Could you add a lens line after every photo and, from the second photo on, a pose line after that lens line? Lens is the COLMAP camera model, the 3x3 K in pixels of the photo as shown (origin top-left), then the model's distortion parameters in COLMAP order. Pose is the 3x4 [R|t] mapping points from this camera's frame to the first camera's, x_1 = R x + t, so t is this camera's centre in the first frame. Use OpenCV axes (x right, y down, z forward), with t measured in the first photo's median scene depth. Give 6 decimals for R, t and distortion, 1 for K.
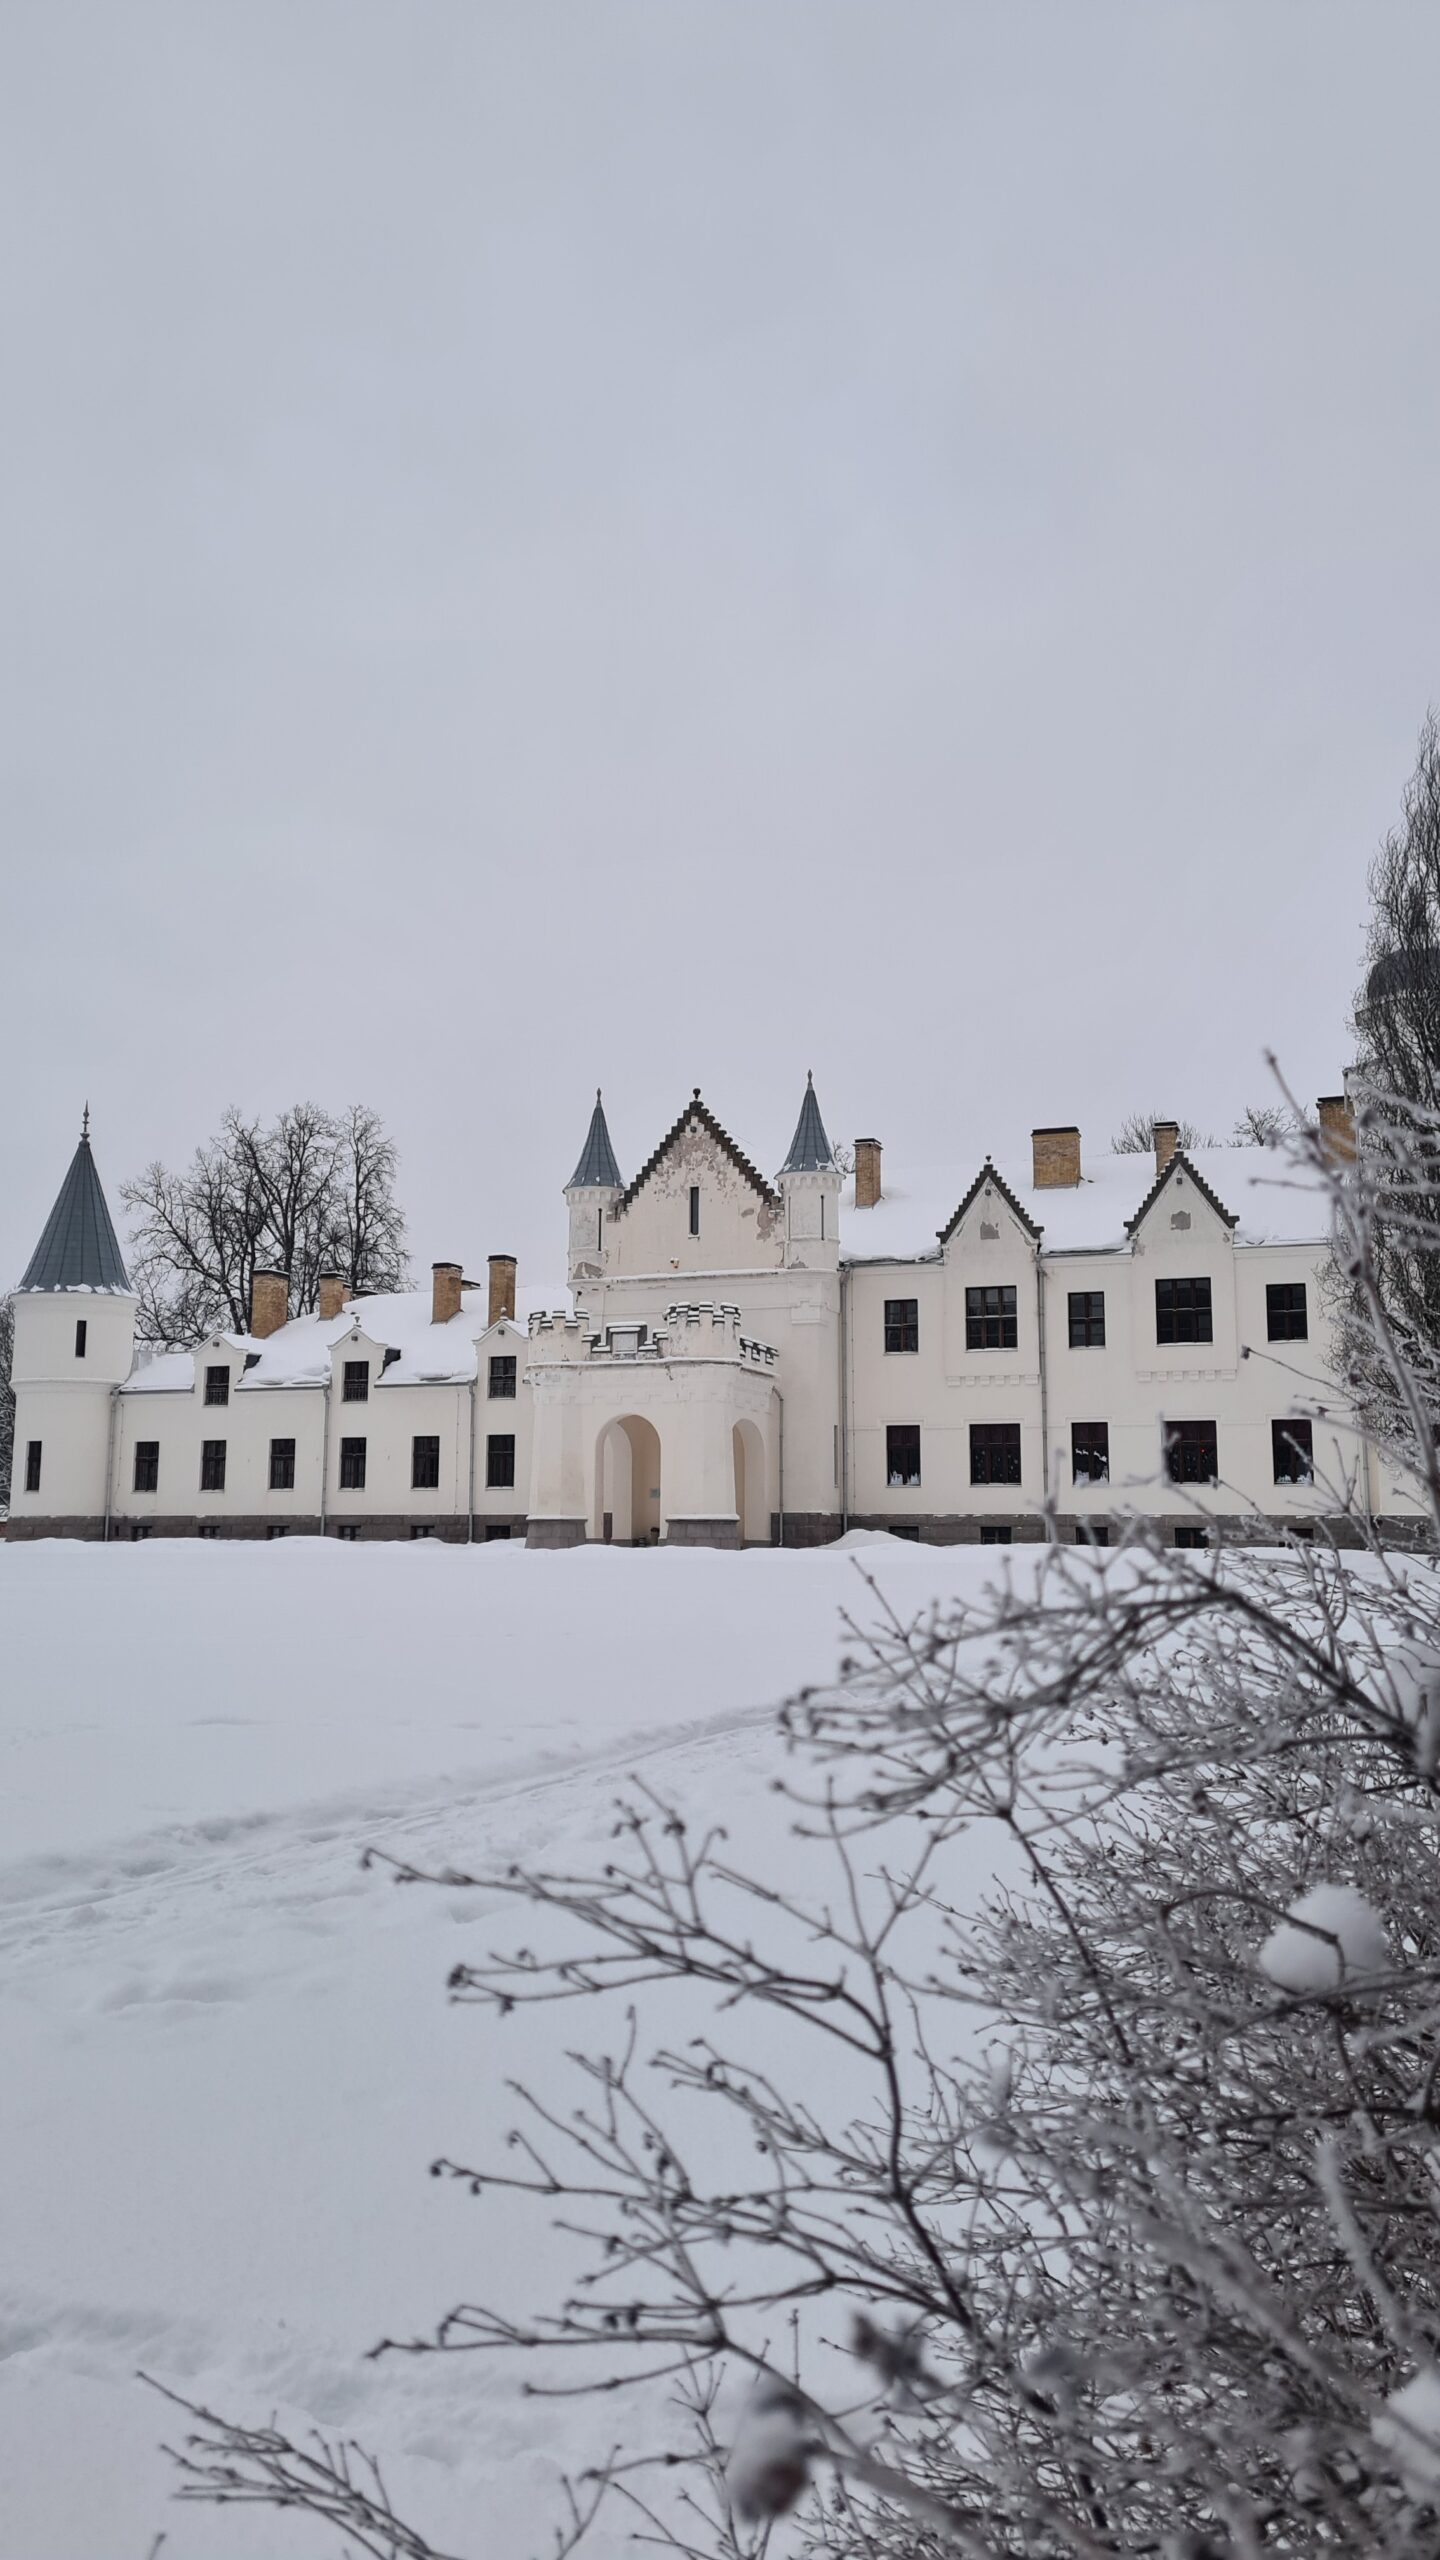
lens RADIAL K [[1809.3, 0, 720.0], [0, 1809.3, 1280.0], [0, 0, 1]] dist [0.048683, 0.000142]
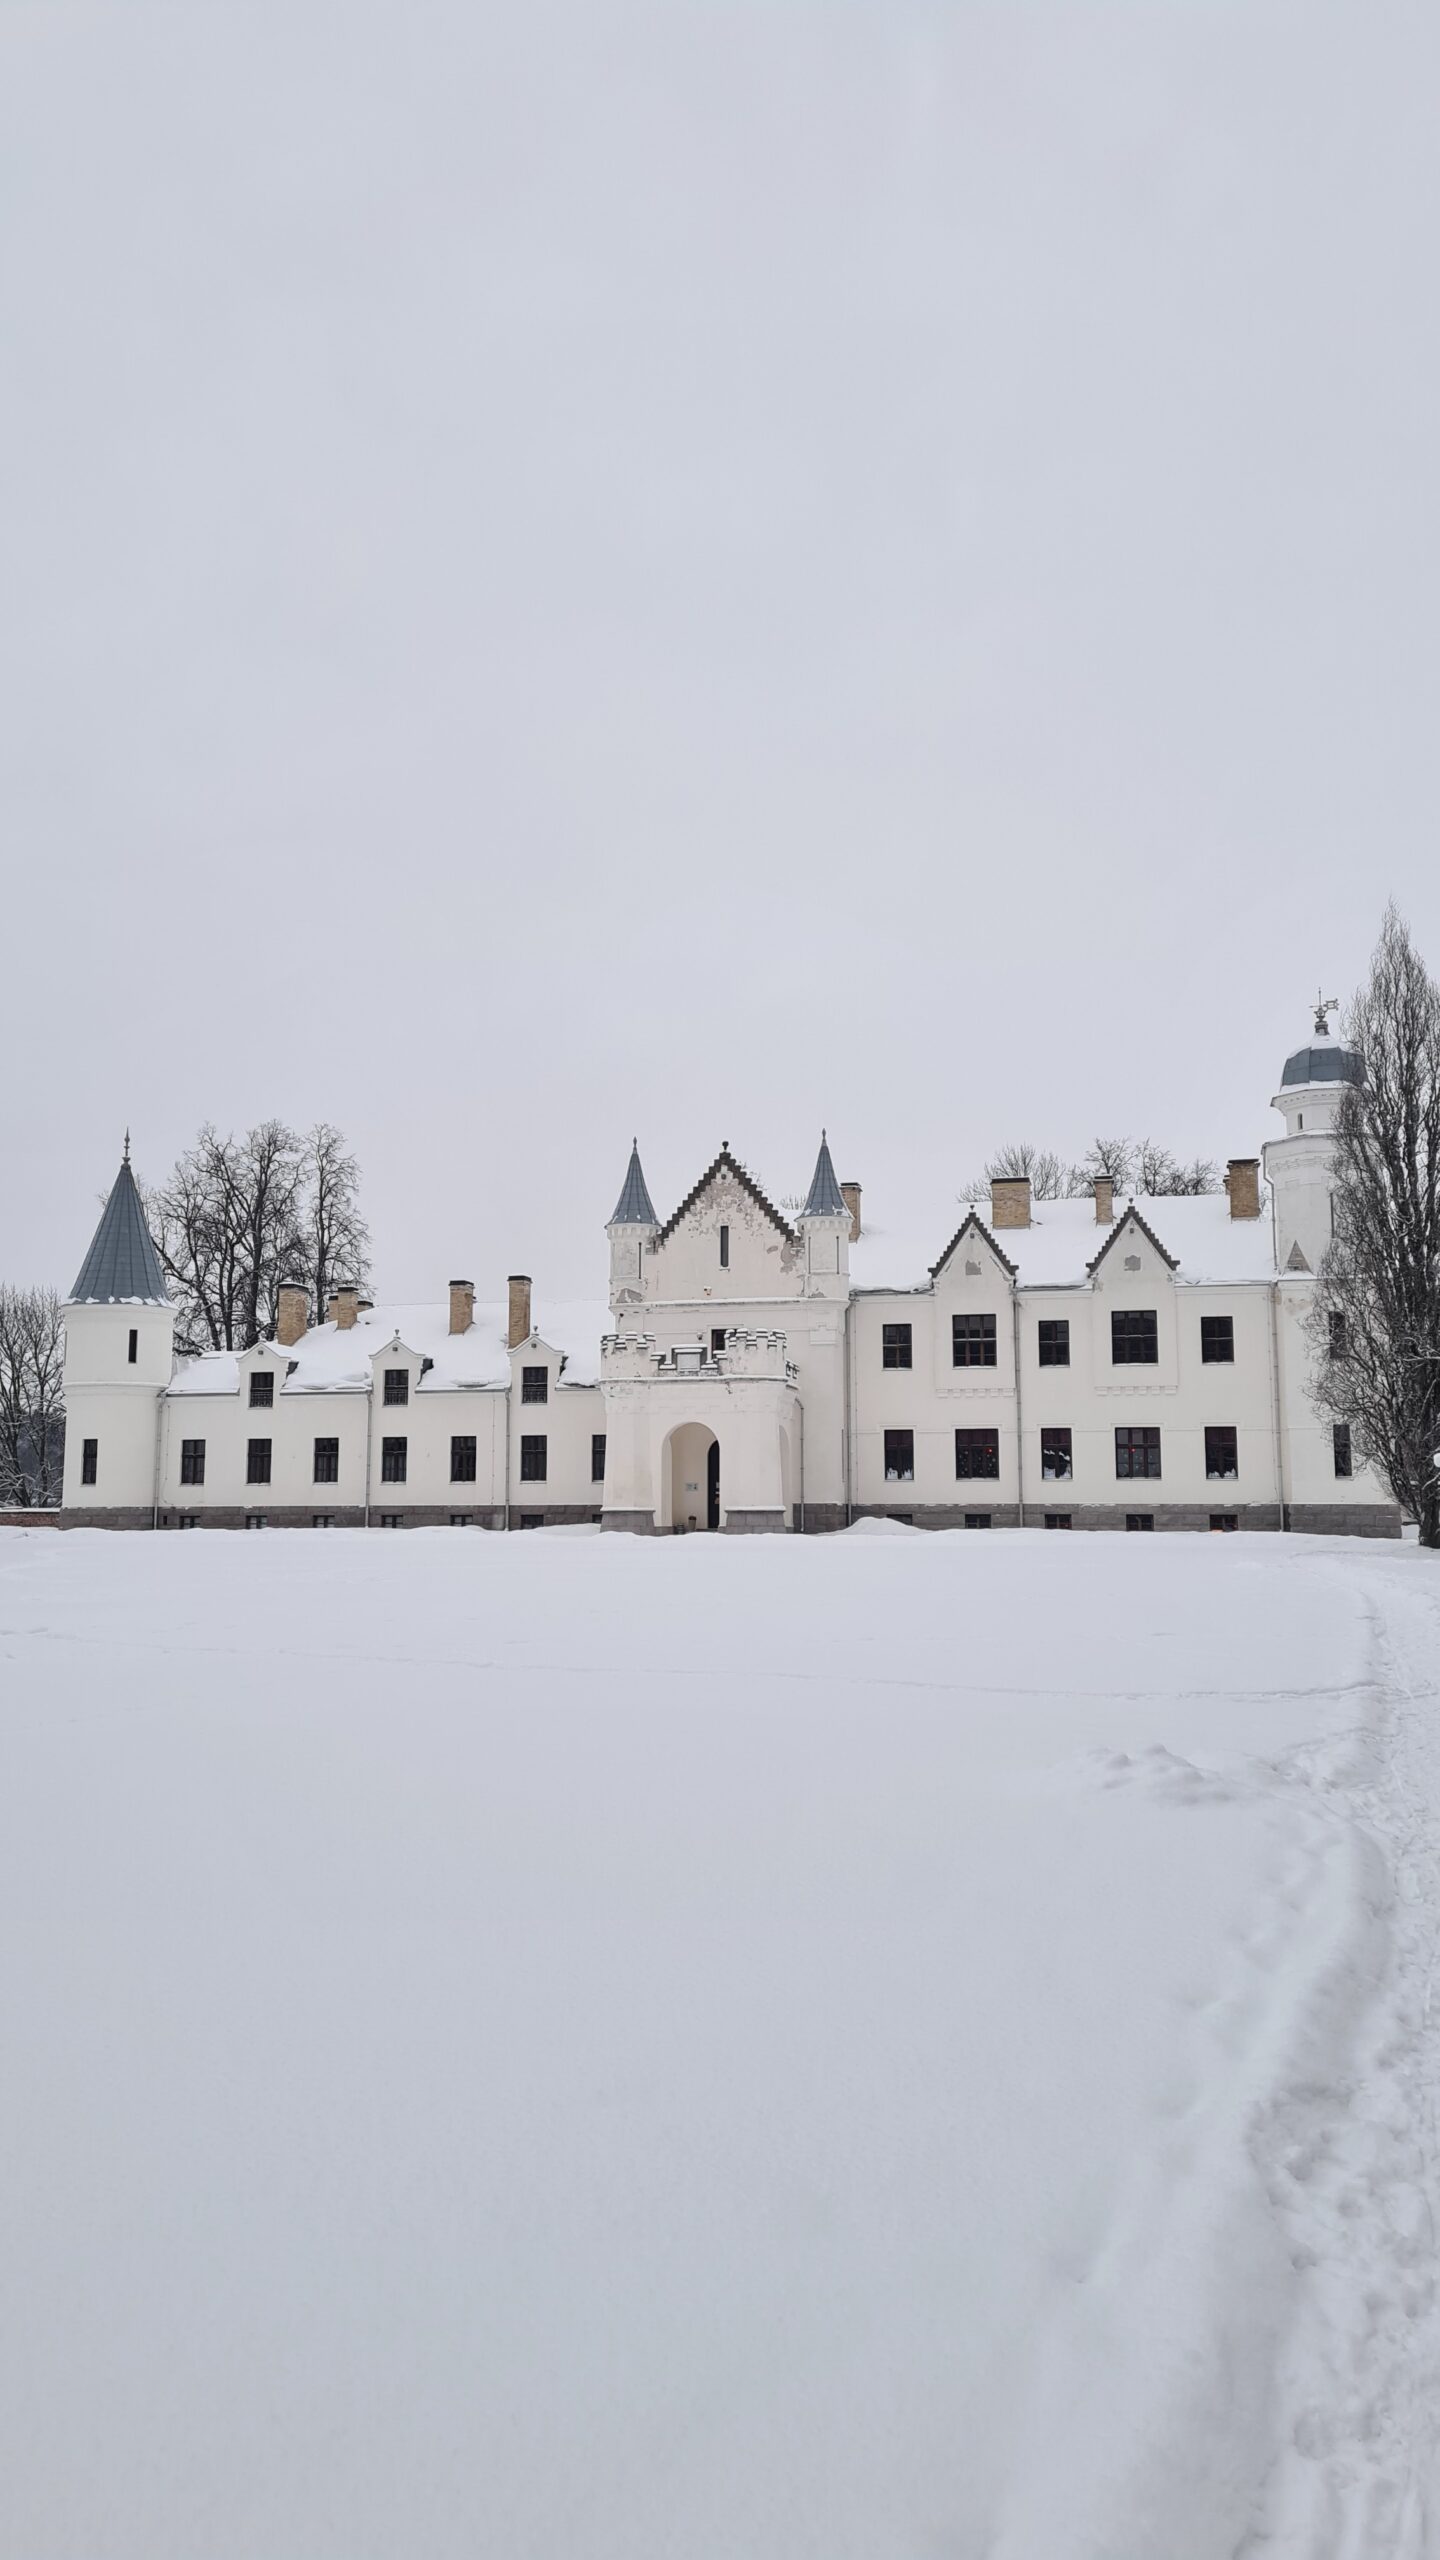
lens RADIAL K [[1809.3, 0, 720.0], [0, 1809.3, 1280.0], [0, 0, 1]] dist [0.048683, 0.000142]
pose [[0.990968, 0.012203, 0.133543, -0.174748], [-0.013716, 0.999852, 0.010421, -0.028872], [-0.133396, -0.012159, 0.990988, -0.163449]]
